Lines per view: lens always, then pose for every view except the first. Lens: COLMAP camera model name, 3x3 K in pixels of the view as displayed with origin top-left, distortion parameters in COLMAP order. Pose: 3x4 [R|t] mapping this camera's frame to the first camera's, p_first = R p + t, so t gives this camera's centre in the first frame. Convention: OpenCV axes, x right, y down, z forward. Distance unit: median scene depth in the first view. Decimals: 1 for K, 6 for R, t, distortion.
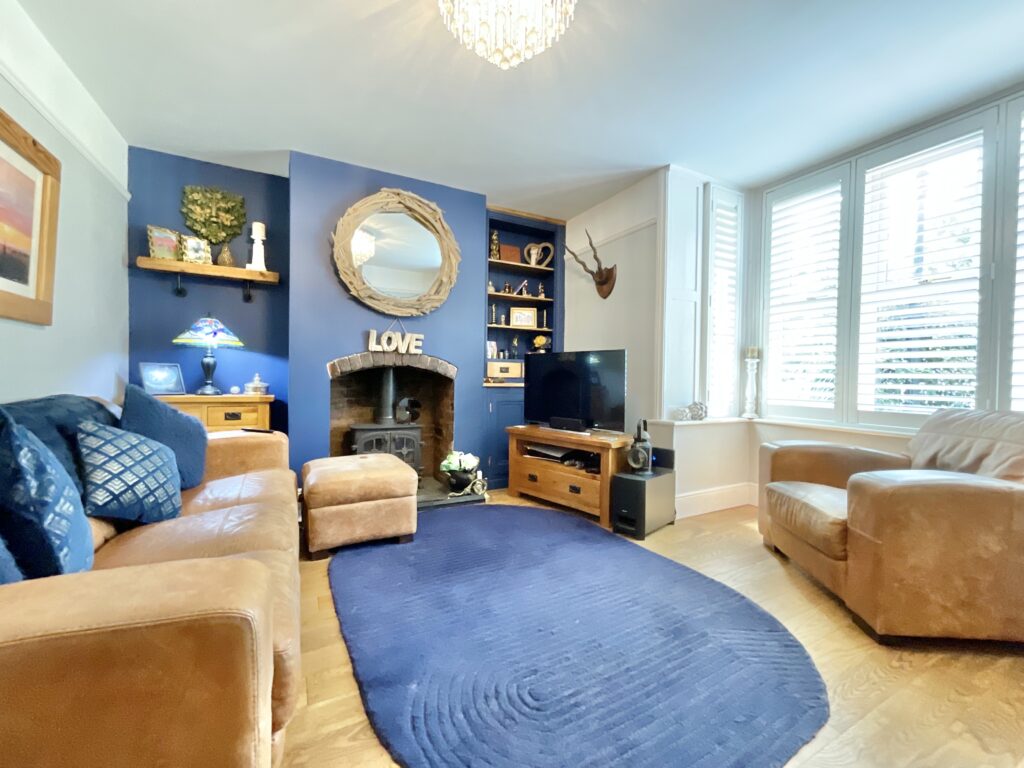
lens RADIAL K [[417.8, 0, 511.4], [0, 417.8, 382.7], [0, 0, 1]] dist [-0.000175, -0.000380]
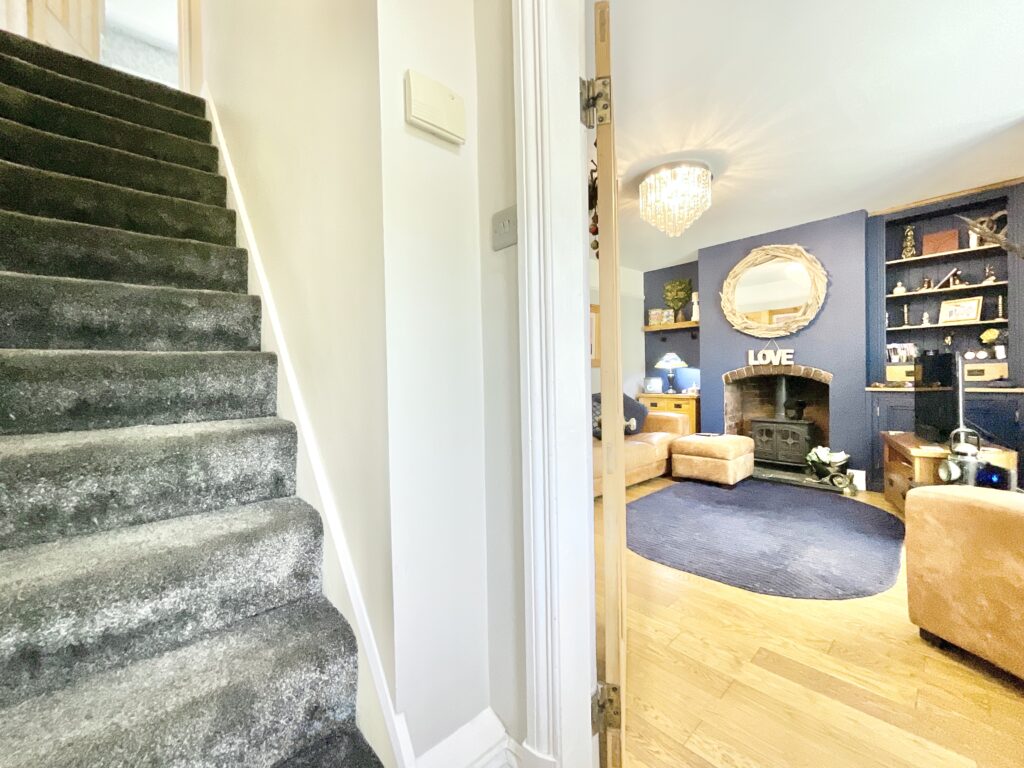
lens RADIAL K [[417.8, 0, 511.9], [0, 417.8, 381.7], [0, 0, 1]] dist [-0.000175, -0.000380]
pose [[0.255465, -0.008625, -0.966780, 0.820671], [0.008609, 0.999941, -0.006646, -0.017243], [0.966780, -0.006626, 0.255524, -0.145263]]
